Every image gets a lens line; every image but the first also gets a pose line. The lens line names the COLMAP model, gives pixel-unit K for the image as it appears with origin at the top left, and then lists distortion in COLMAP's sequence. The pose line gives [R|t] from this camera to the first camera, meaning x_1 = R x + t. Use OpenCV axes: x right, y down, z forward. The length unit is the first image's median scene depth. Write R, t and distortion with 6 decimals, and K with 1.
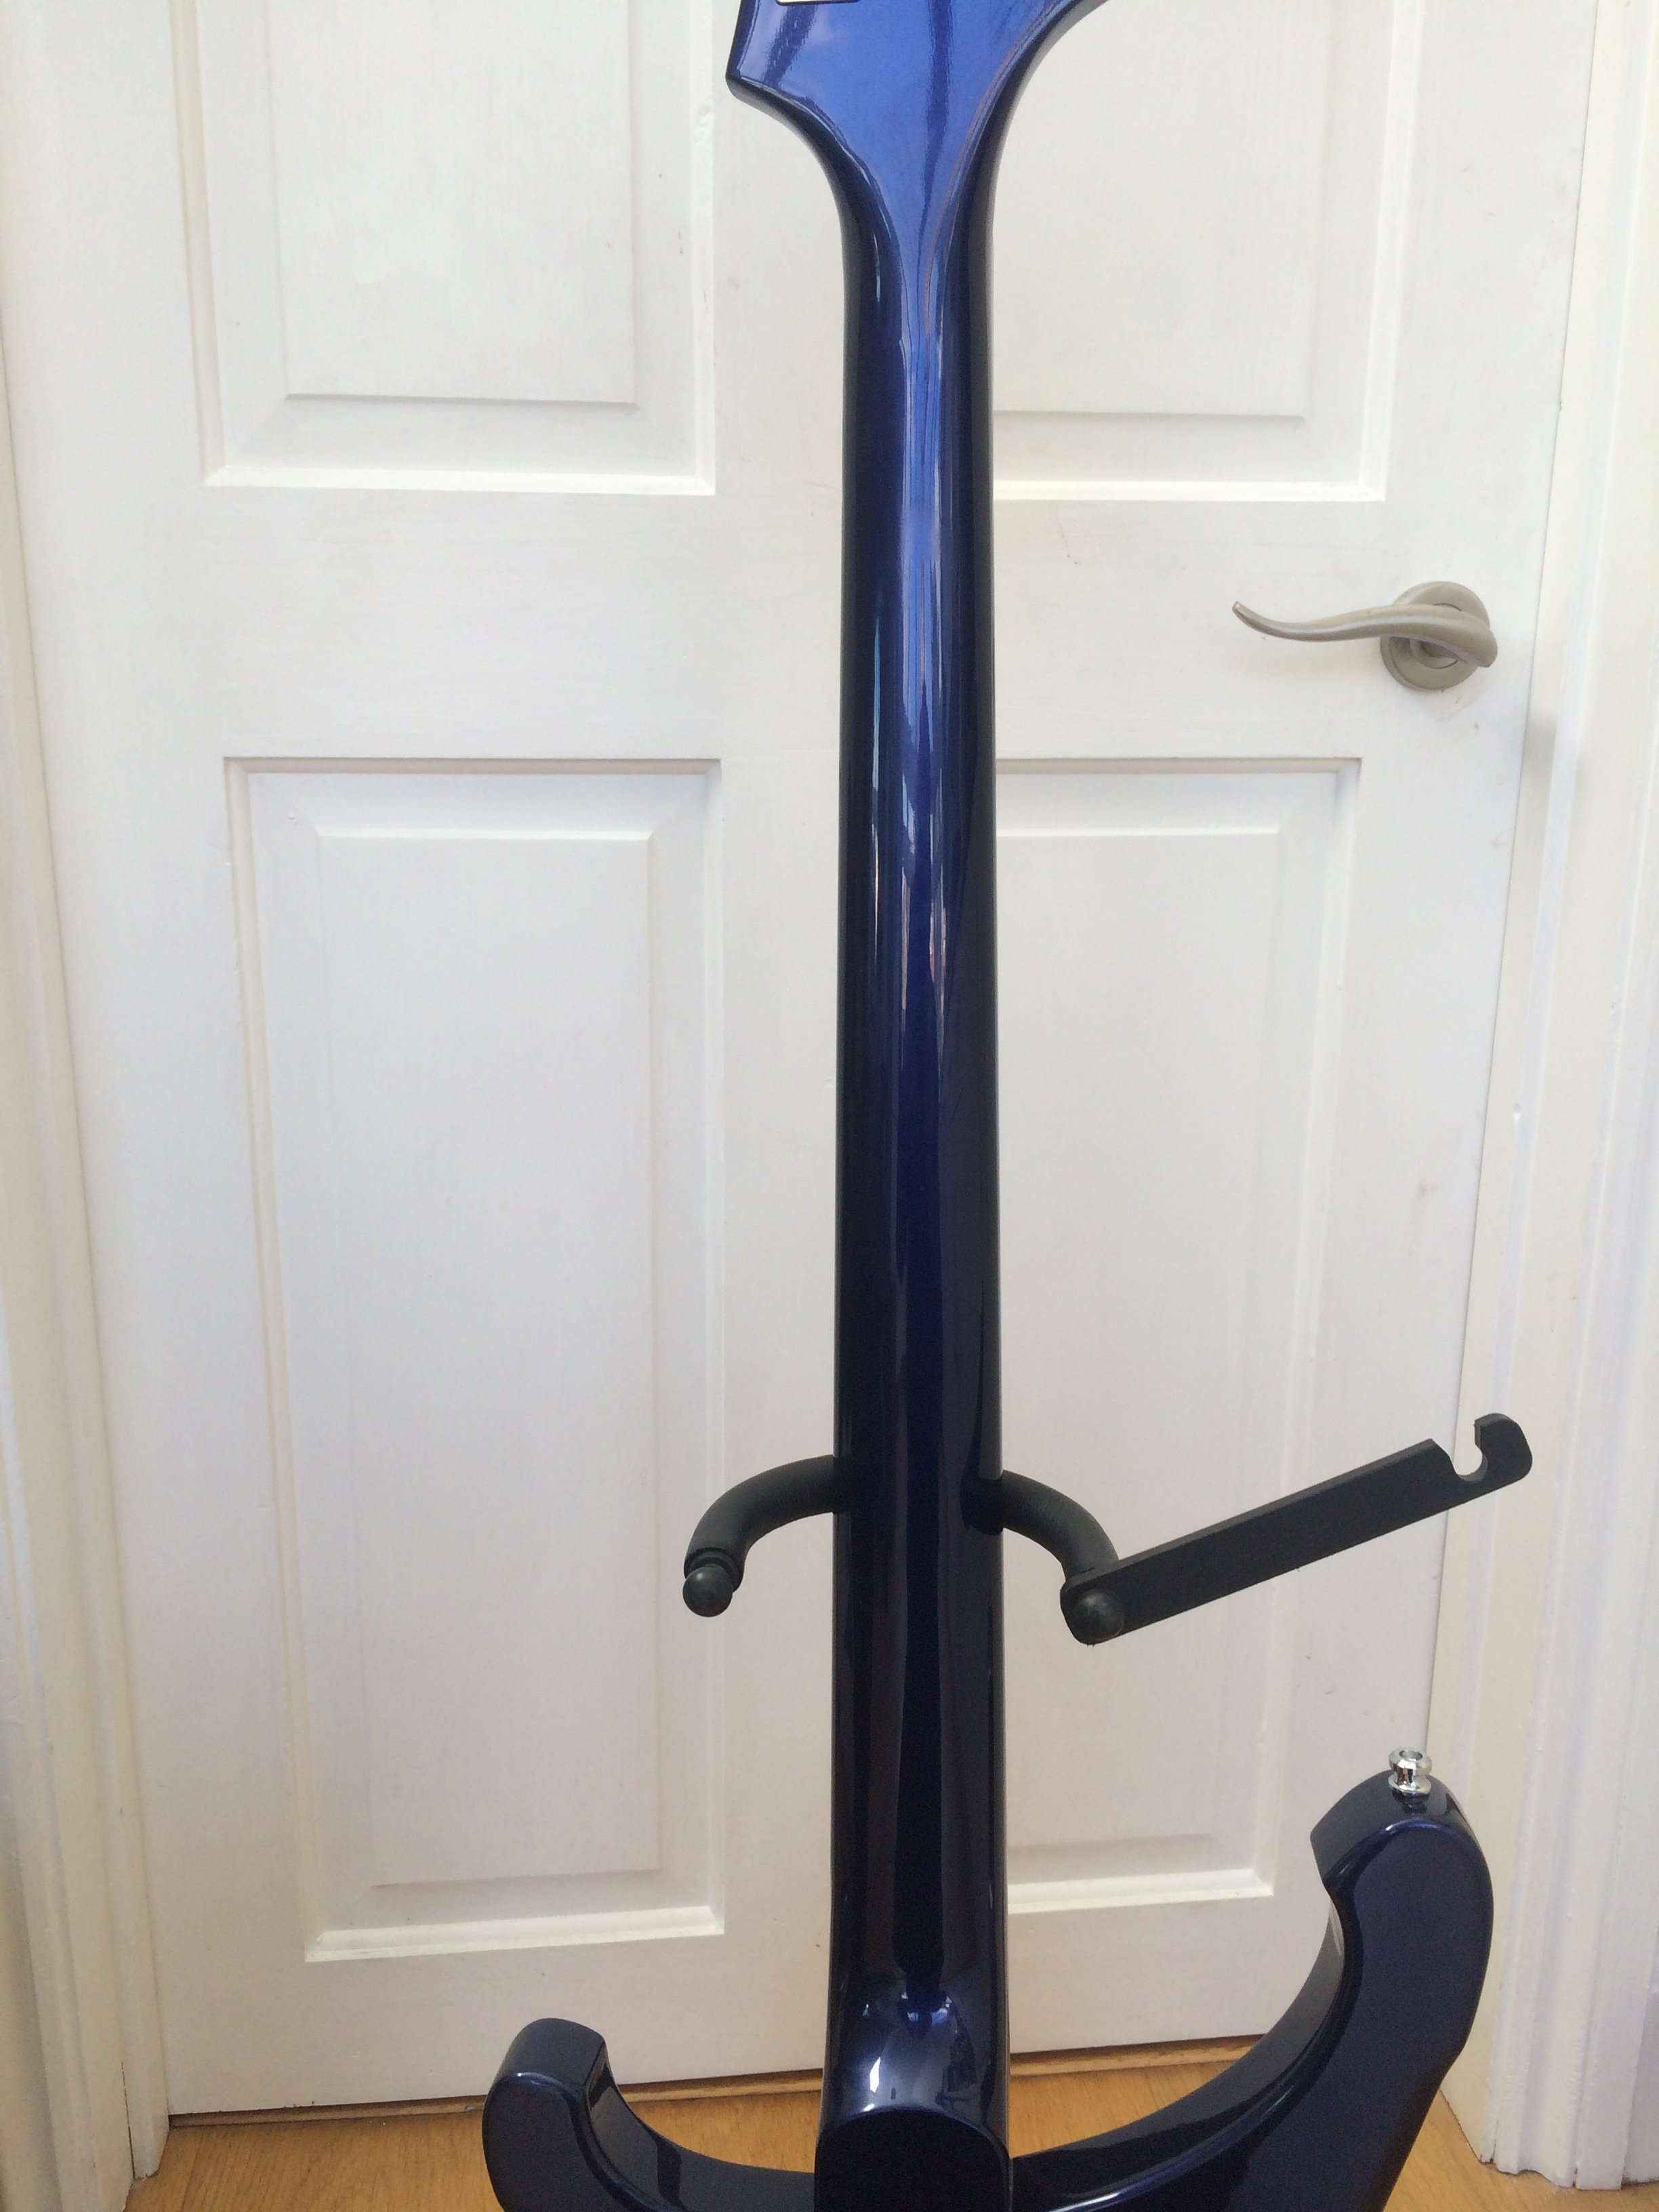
lens RADIAL K [[1878.9, 0, 811.1], [0, 1878.9, 1156.9], [0, 0, 1]] dist [0.020727, -0.006380]
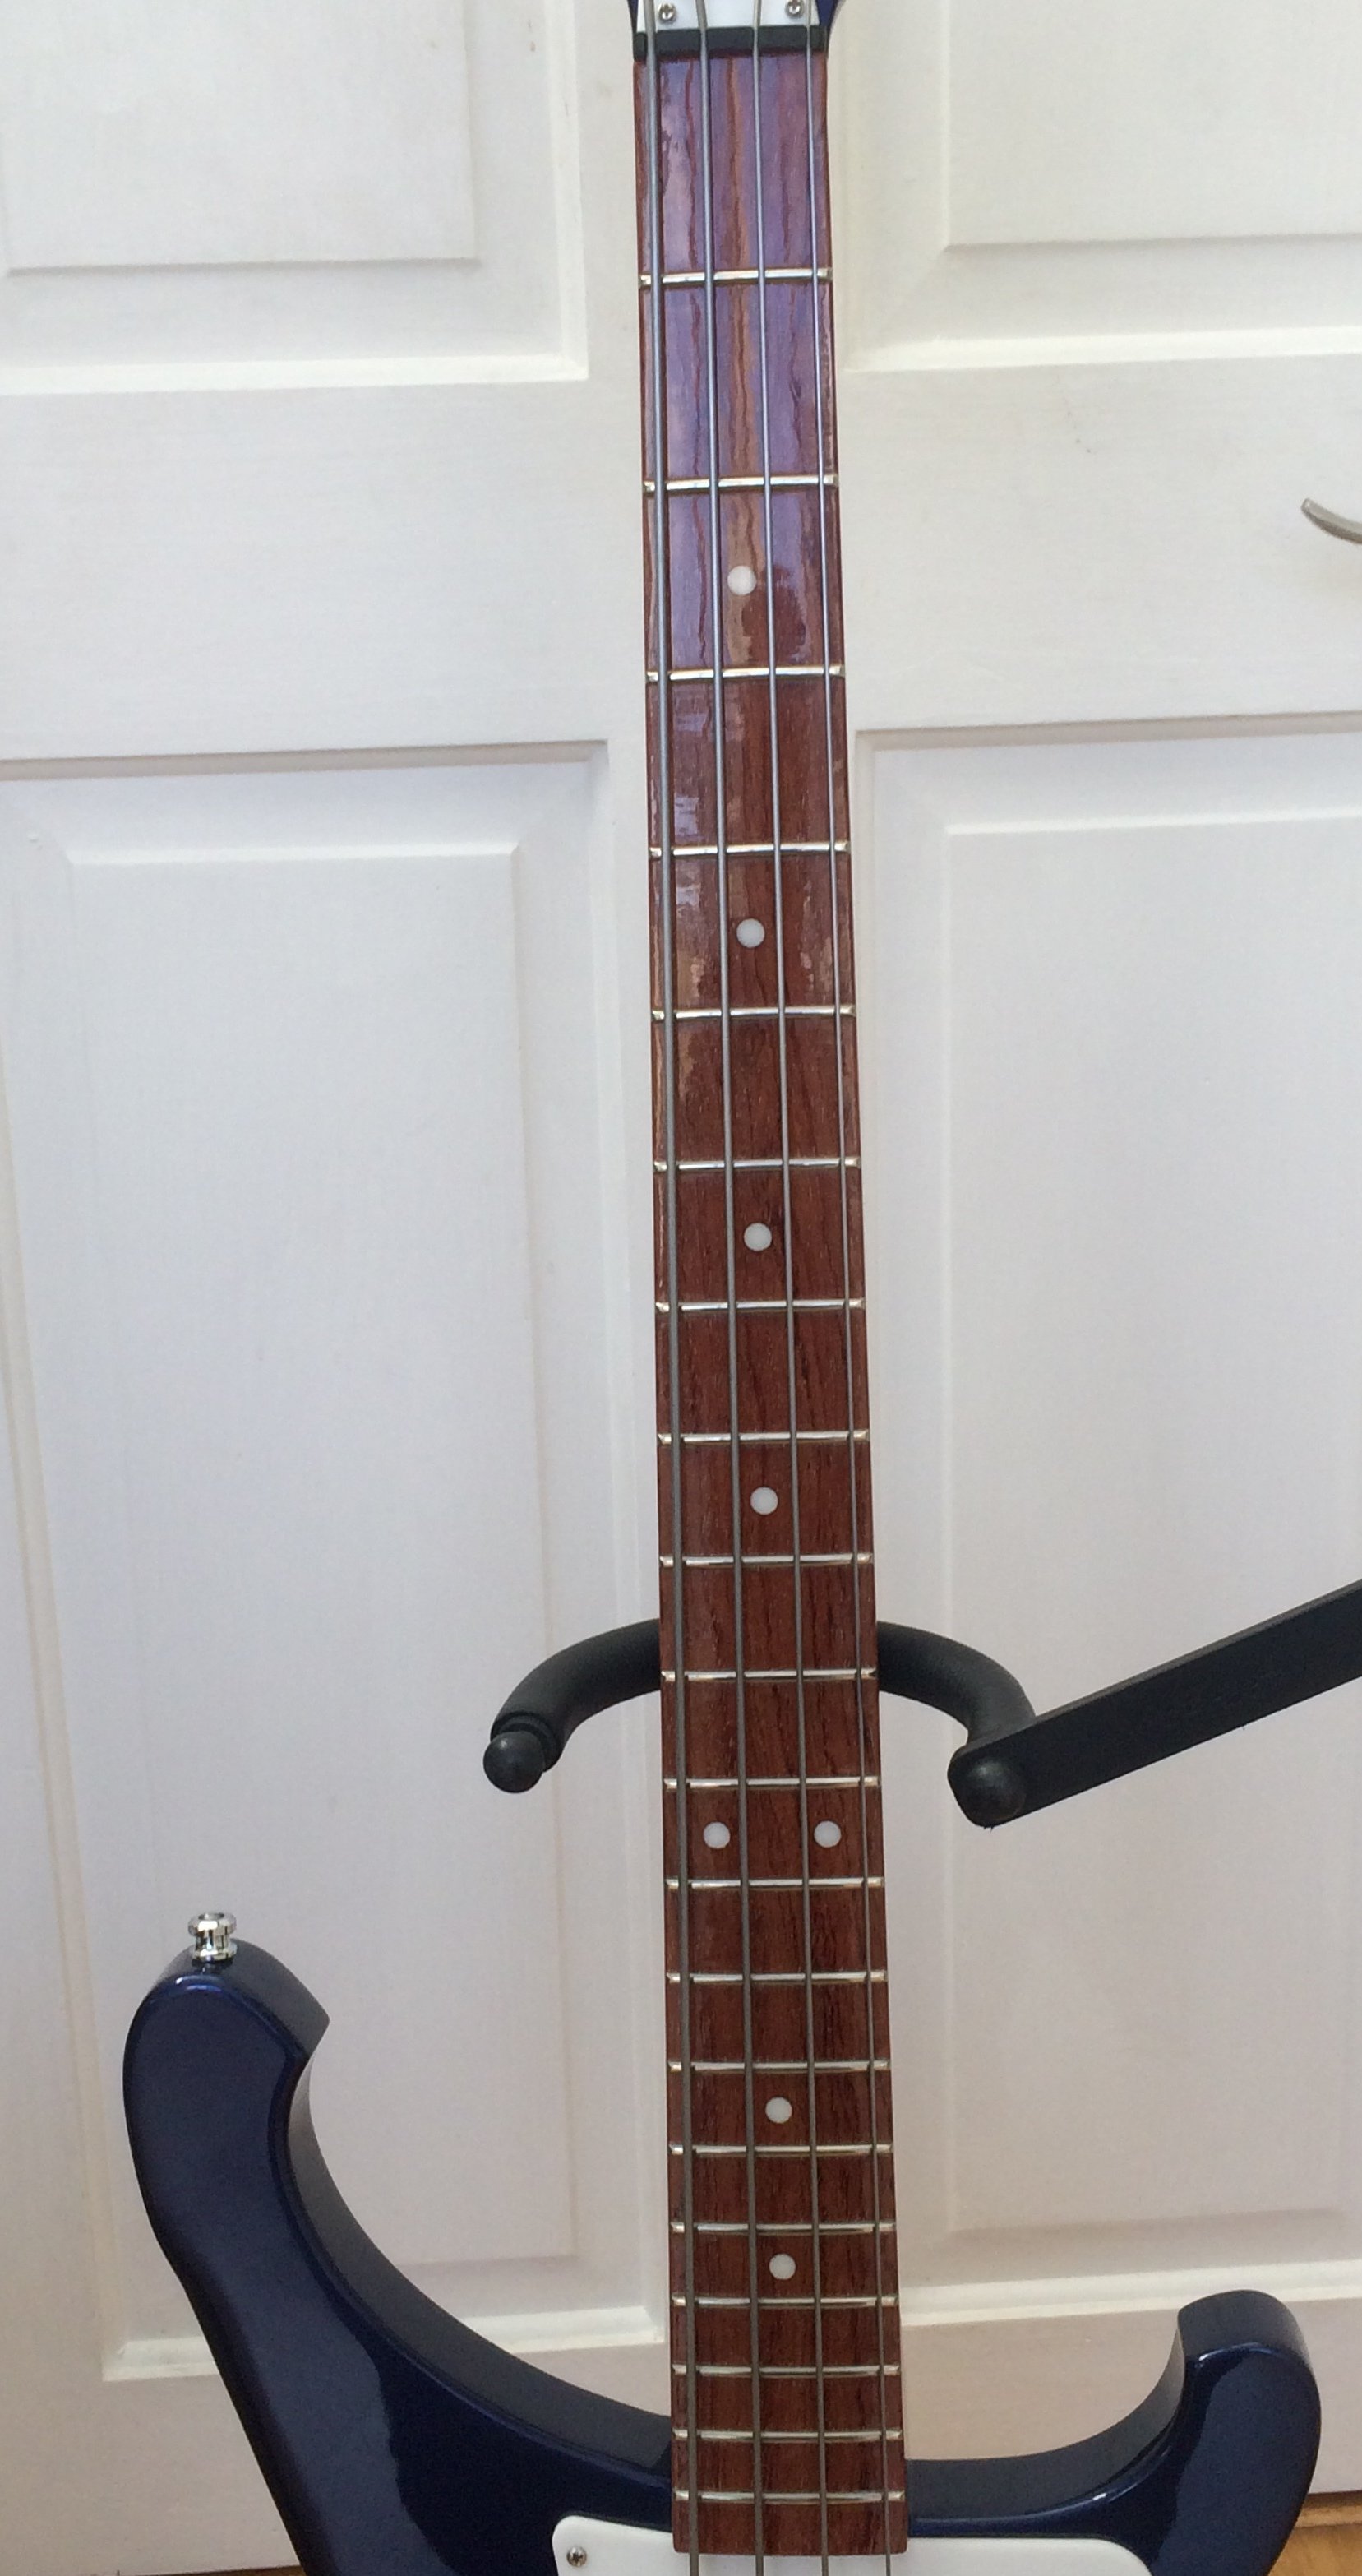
lens RADIAL K [[2838.0, 0, 714.1], [0, 2838.0, 1404.1], [0, 0, 1]] dist [0.036170, 0.000000]
pose [[0.997954, -0.021011, -0.060388, 0.055224], [0.022414, 0.999492, 0.022648, 0.023829], [0.059881, -0.023955, 0.997918, -0.114533]]
